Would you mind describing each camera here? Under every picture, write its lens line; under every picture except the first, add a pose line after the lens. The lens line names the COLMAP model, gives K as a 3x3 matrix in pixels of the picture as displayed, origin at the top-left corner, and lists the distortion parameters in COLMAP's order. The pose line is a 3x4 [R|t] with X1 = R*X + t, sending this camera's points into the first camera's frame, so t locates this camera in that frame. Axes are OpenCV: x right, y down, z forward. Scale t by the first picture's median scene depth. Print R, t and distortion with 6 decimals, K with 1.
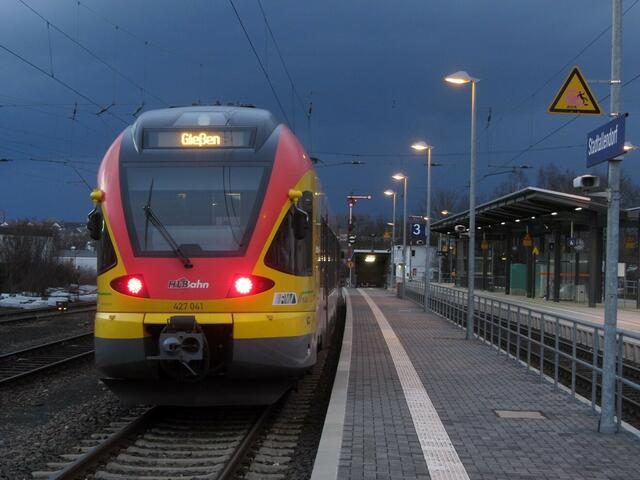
lens RADIAL K [[1342.4, 0, 320.0], [0, 1342.4, 240.0], [0, 0, 1]] dist [-0.064711, -0.208367]
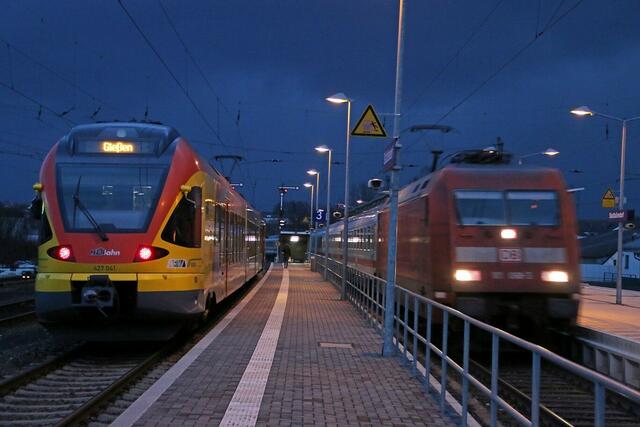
lens RADIAL K [[1139.0, 0, 320.4], [0, 1139.0, 226.8], [0, 0, 1]] dist [0.263009, 0.071706]
pose [[0.998612, 0.011308, 0.051437, 0.062484], [-0.011450, 0.999931, 0.002465, 0.001043], [-0.051405, -0.003050, 0.998673, -0.197377]]
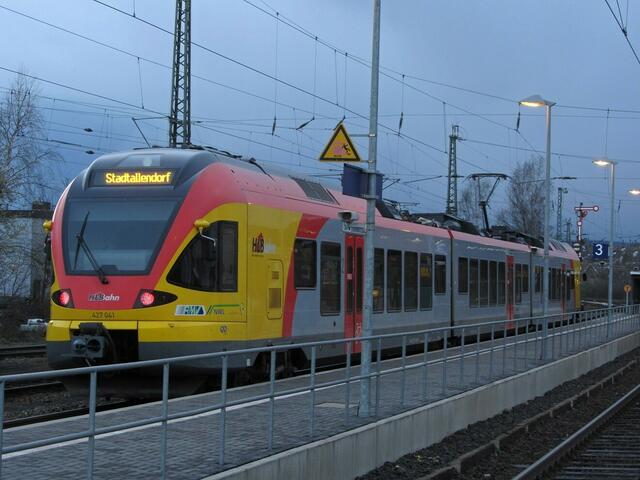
lens RADIAL K [[1559.8, 0, 320.0], [0, 1559.8, 240.0], [0, 0, 1]] dist [-0.091824, -0.350003]
pose [[0.974640, -0.001357, -0.223774, 0.413598], [-0.001516, 0.999919, -0.012666, -0.001997], [0.223773, 0.012684, 0.974559, -0.352056]]
